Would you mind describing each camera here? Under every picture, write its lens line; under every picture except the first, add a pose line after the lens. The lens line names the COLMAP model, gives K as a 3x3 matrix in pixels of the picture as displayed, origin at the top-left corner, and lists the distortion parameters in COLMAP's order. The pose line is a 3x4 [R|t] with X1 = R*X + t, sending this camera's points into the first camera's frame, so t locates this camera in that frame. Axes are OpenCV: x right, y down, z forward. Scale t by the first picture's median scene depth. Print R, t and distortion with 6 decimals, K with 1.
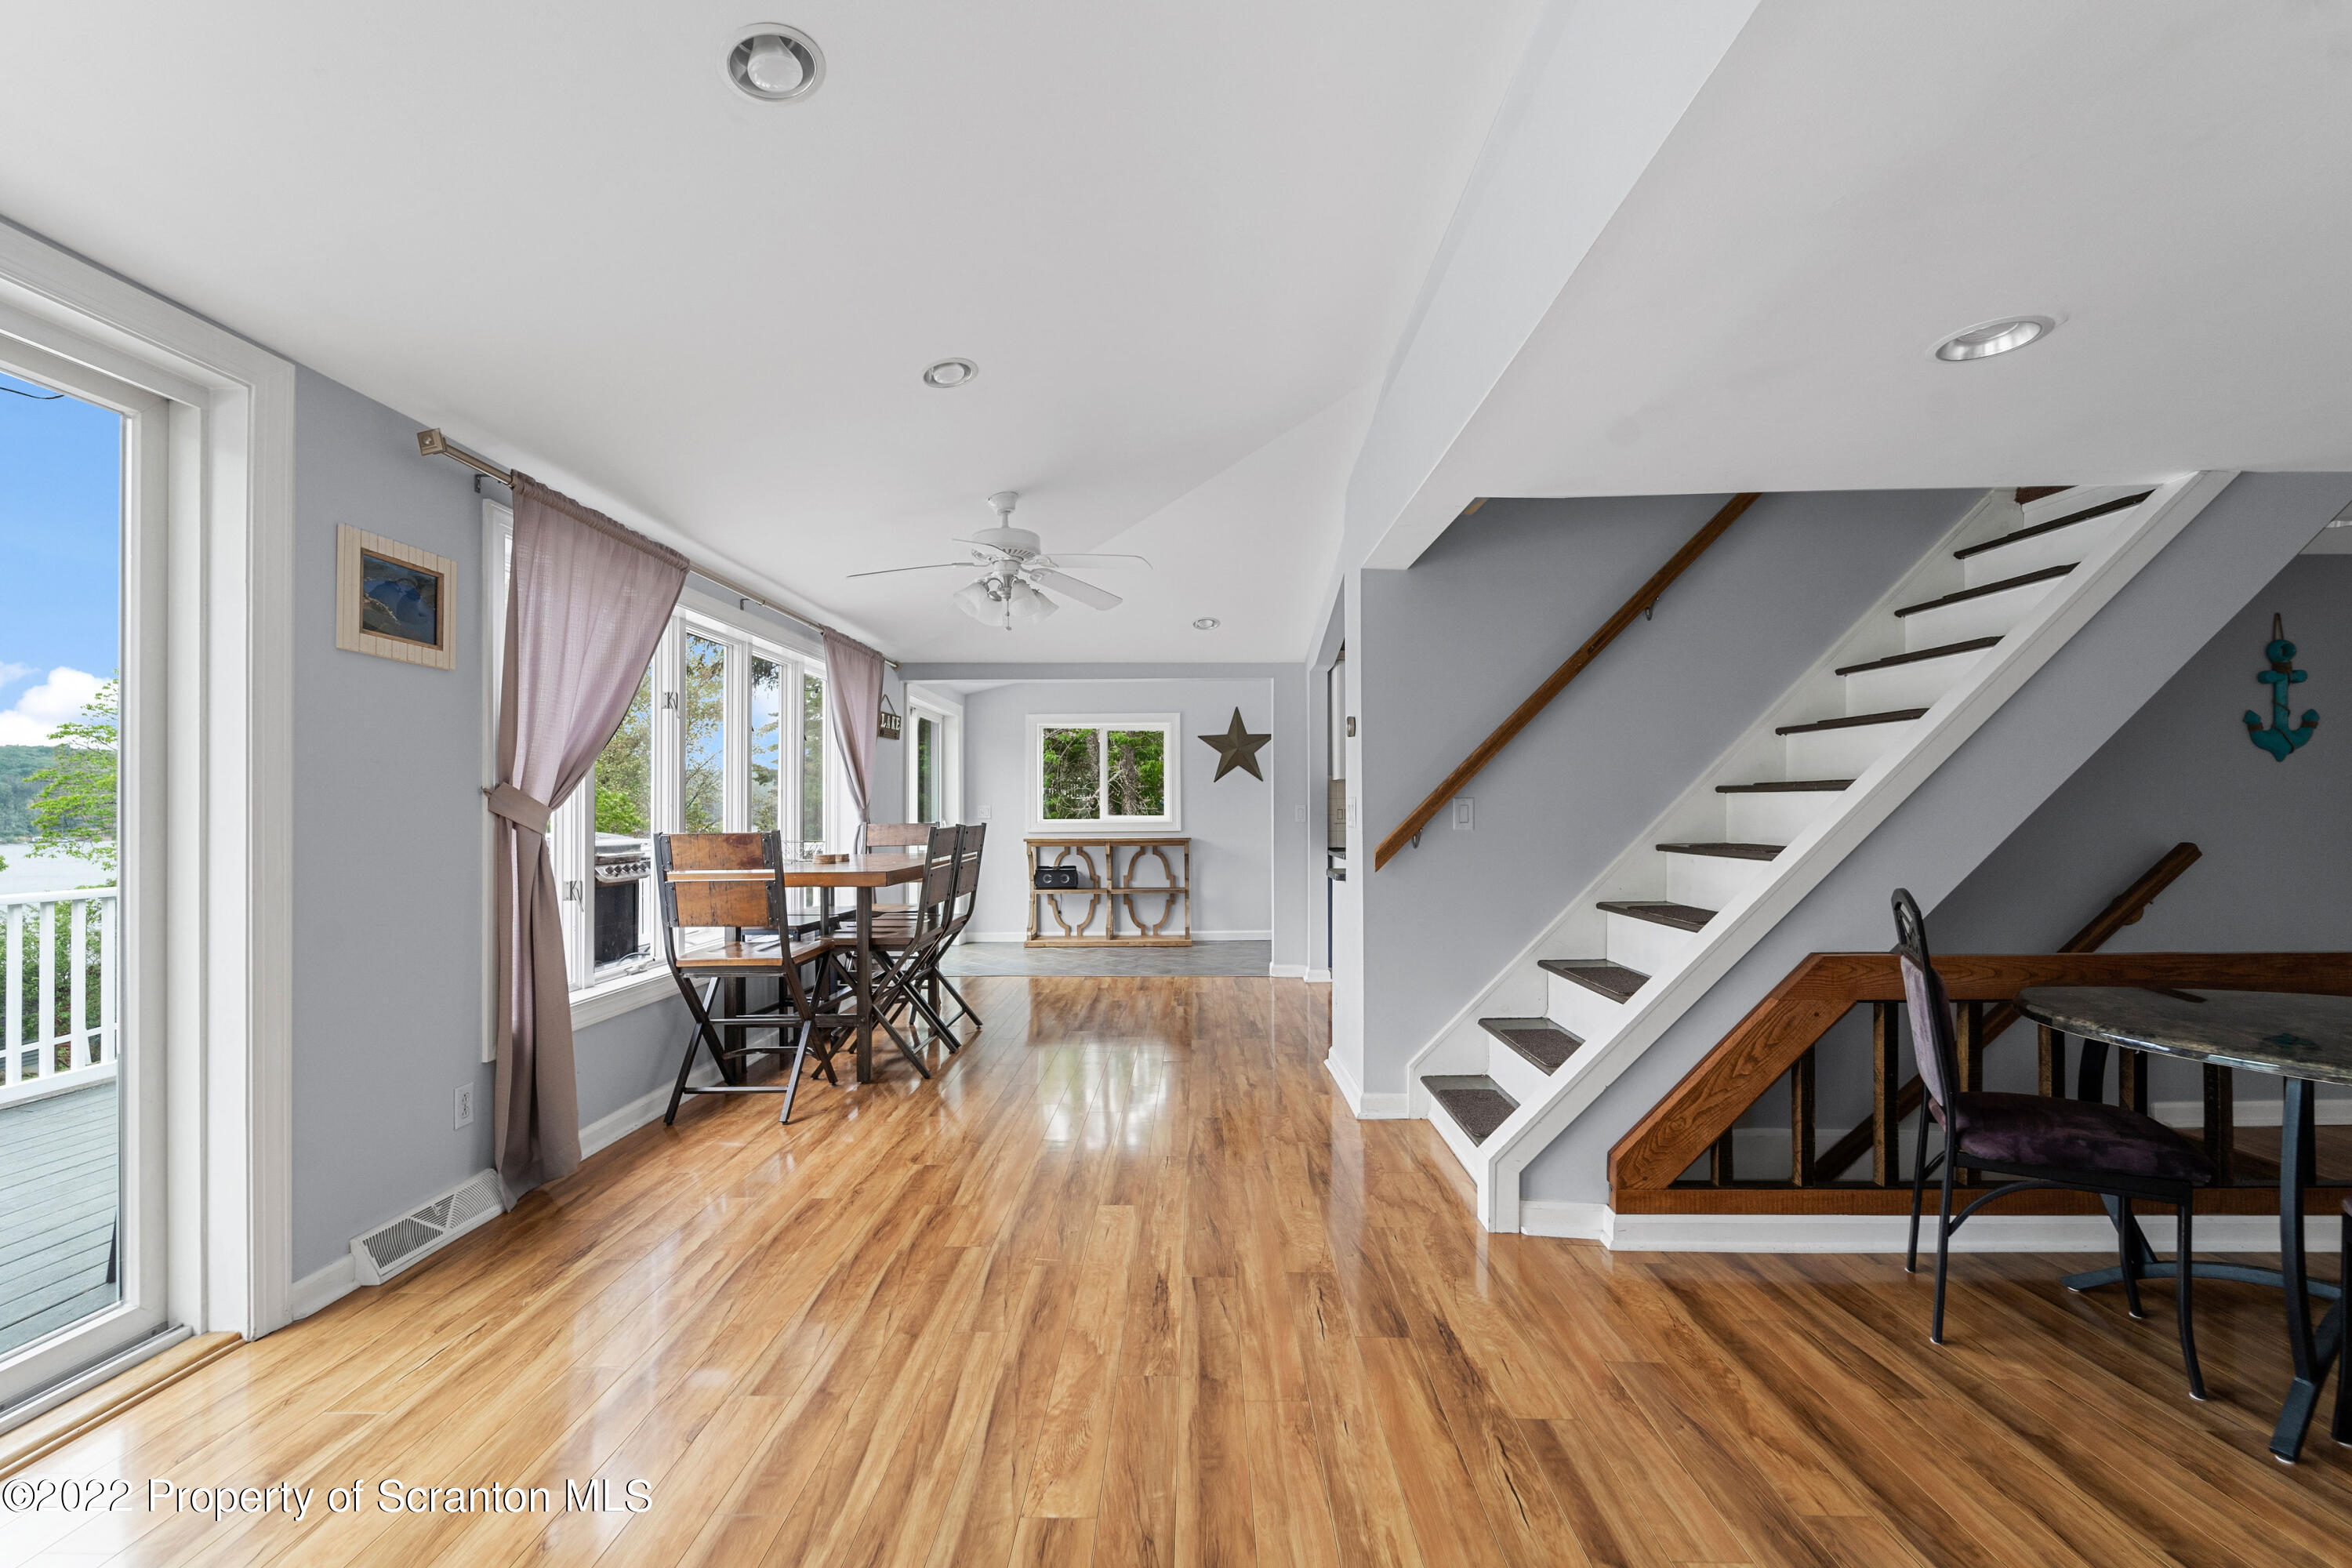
lens RADIAL K [[964.3, 0, 1183.3], [0, 964.3, 793.6], [0, 0, 1]] dist [0.003509, -0.003302]
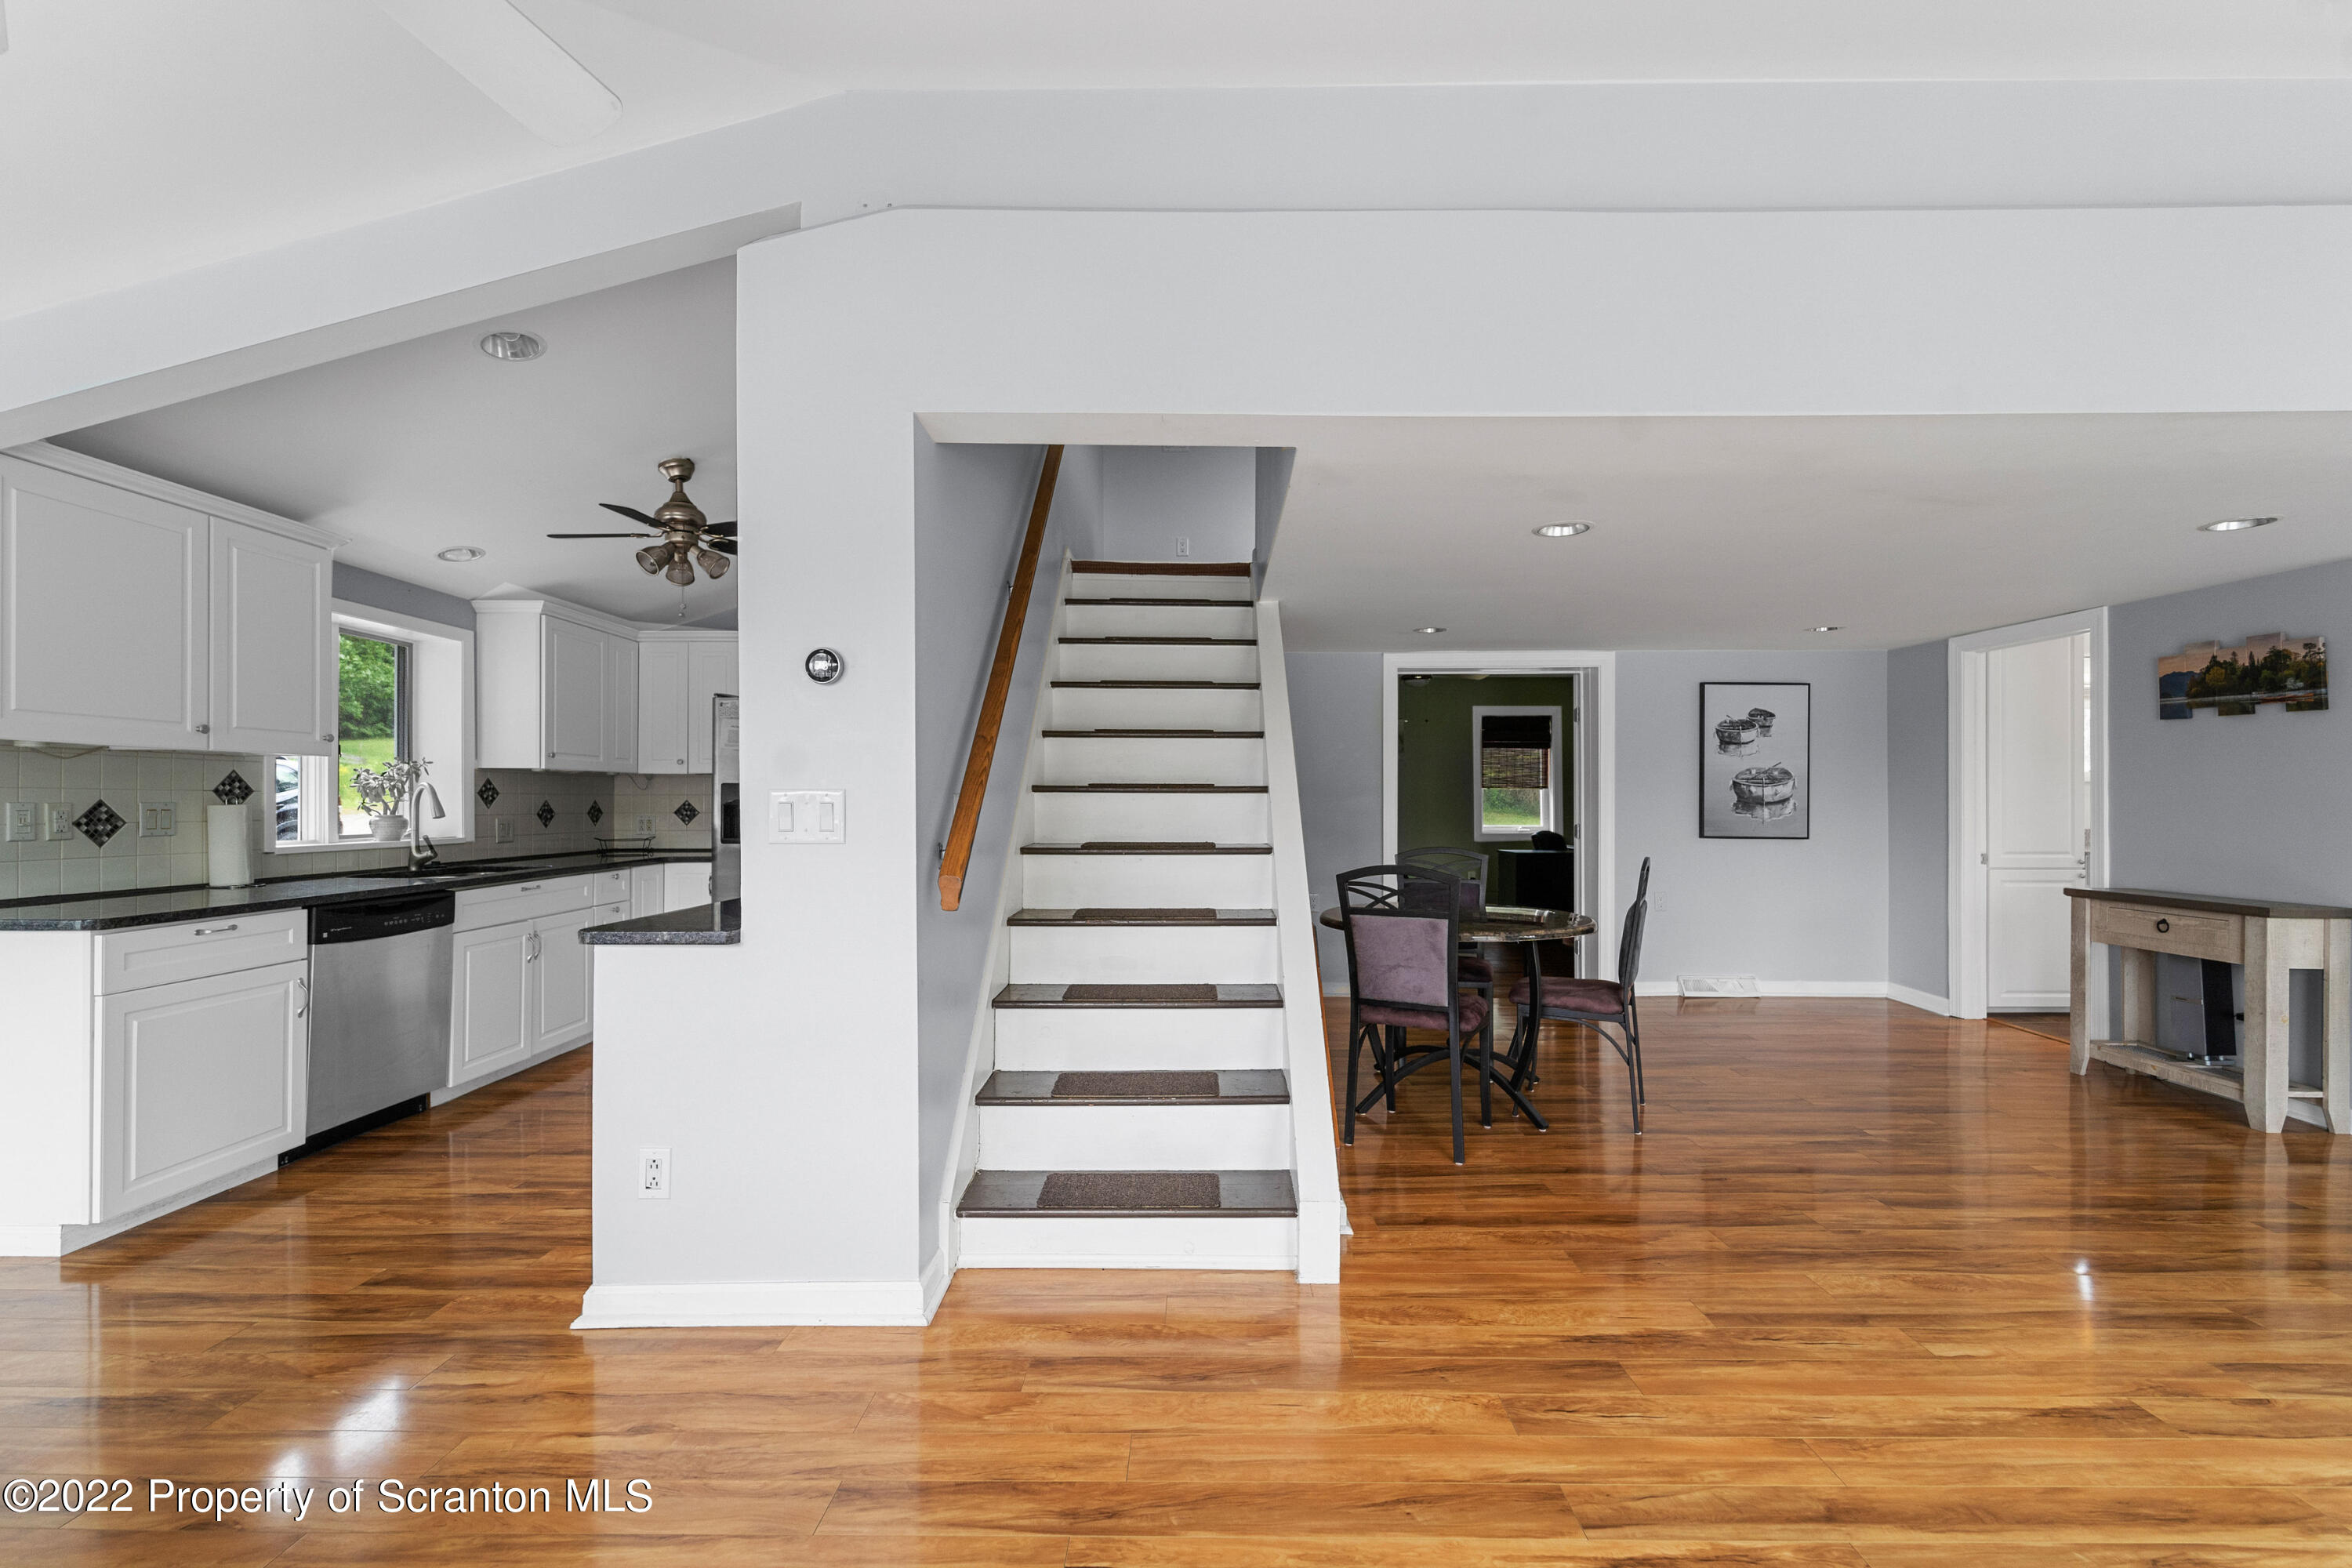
lens RADIAL K [[964.3, 0, 1209.2], [0, 964.3, 790.8], [0, 0, 1]] dist [0.003509, -0.003302]
pose [[0.001228, 0.011961, 0.999928, -0.595236], [-0.013782, 0.999834, -0.011943, 0.010154], [-0.999904, -0.013766, 0.001392, 1.146973]]
